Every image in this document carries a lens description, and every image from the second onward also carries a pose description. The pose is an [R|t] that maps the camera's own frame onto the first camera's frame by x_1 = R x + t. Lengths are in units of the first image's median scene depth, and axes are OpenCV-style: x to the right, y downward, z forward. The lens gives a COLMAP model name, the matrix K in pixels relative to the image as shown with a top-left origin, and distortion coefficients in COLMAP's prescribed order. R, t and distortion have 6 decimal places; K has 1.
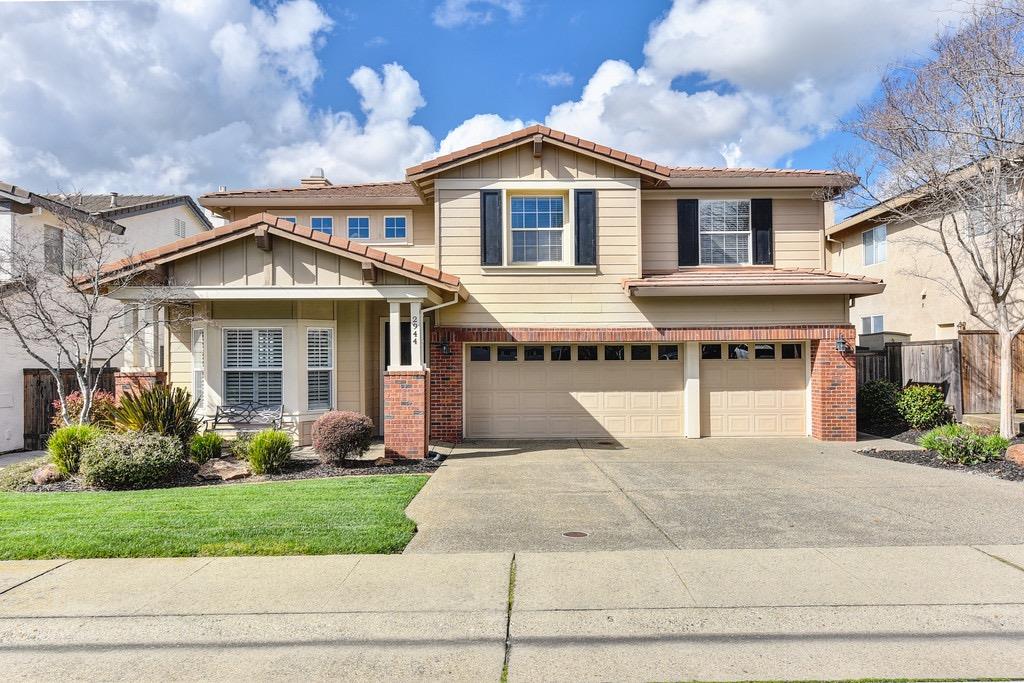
lens RADIAL K [[708.0, 0, 512.0], [0, 708.0, 341.5], [0, 0, 1]] dist [-0.000214, 0.000746]
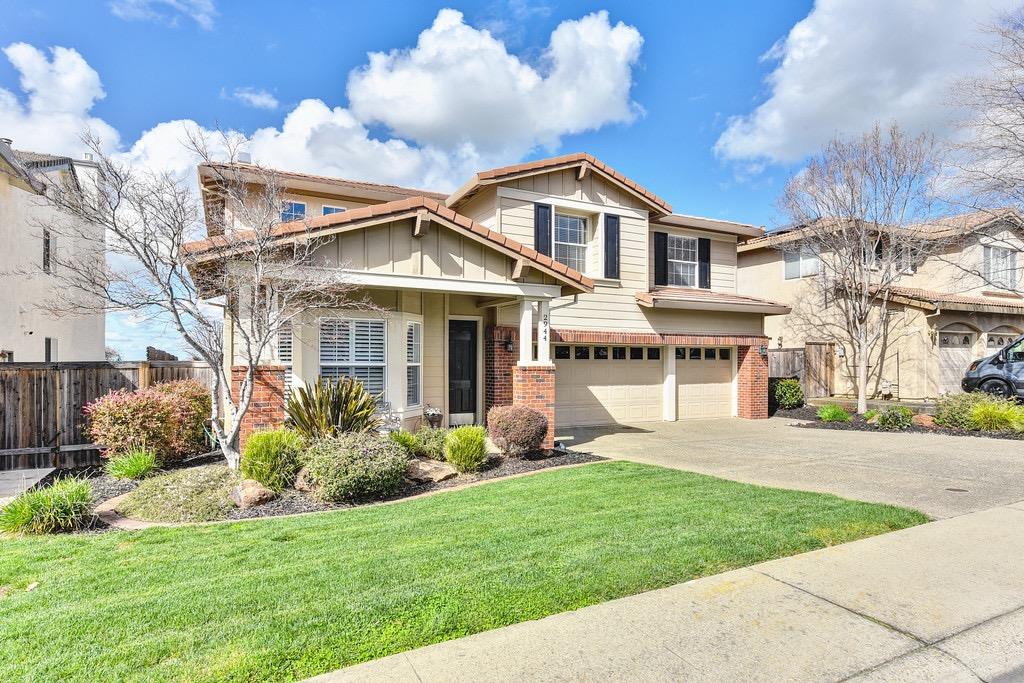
lens RADIAL K [[596.4, 0, 512.0], [0, 596.4, 356.3], [0, 0, 1]] dist [0.009278, 0.001208]
pose [[0.874799, 0.014123, 0.484281, -0.519118], [-0.019798, 0.999782, 0.006607, 0.018638], [-0.484082, -0.015368, 0.874888, 0.204247]]
